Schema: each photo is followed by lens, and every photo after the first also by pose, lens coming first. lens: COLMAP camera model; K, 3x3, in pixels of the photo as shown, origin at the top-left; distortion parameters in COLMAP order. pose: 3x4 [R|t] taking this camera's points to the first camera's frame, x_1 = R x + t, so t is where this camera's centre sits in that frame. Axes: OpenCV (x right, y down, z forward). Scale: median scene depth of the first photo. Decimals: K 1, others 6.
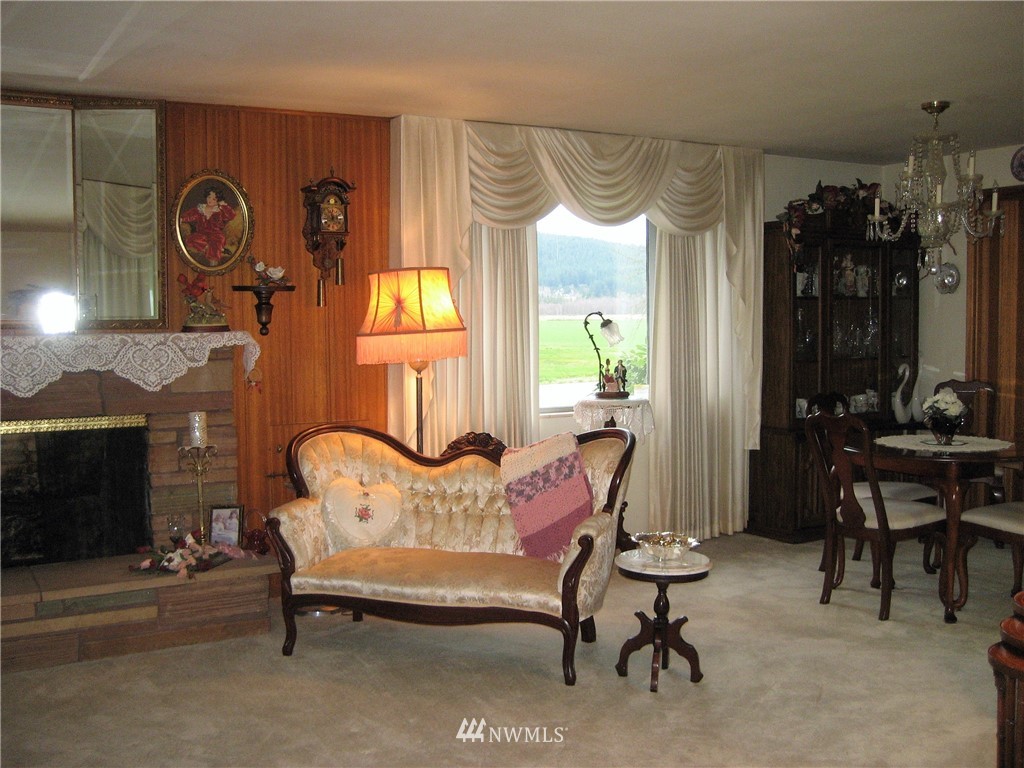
lens RADIAL K [[1070.3, 0, 510.9], [0, 1070.3, 395.5], [0, 0, 1]] dist [-0.147307, 0.188170]
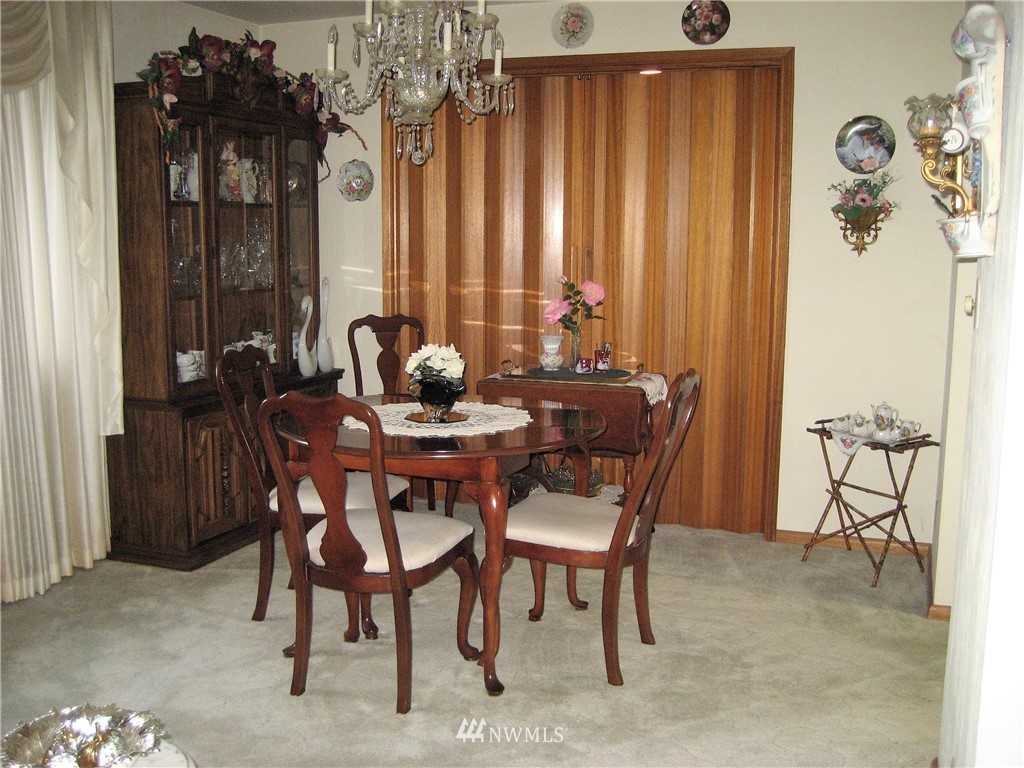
lens RADIAL K [[1070.3, 0, 510.9], [0, 1070.3, 395.5], [0, 0, 1]] dist [-0.147307, 0.188170]
pose [[0.777549, -0.082344, 0.623407, 0.021202], [0.033905, 0.995437, 0.089196, -0.031690], [-0.627907, -0.048218, 0.776793, 0.468273]]
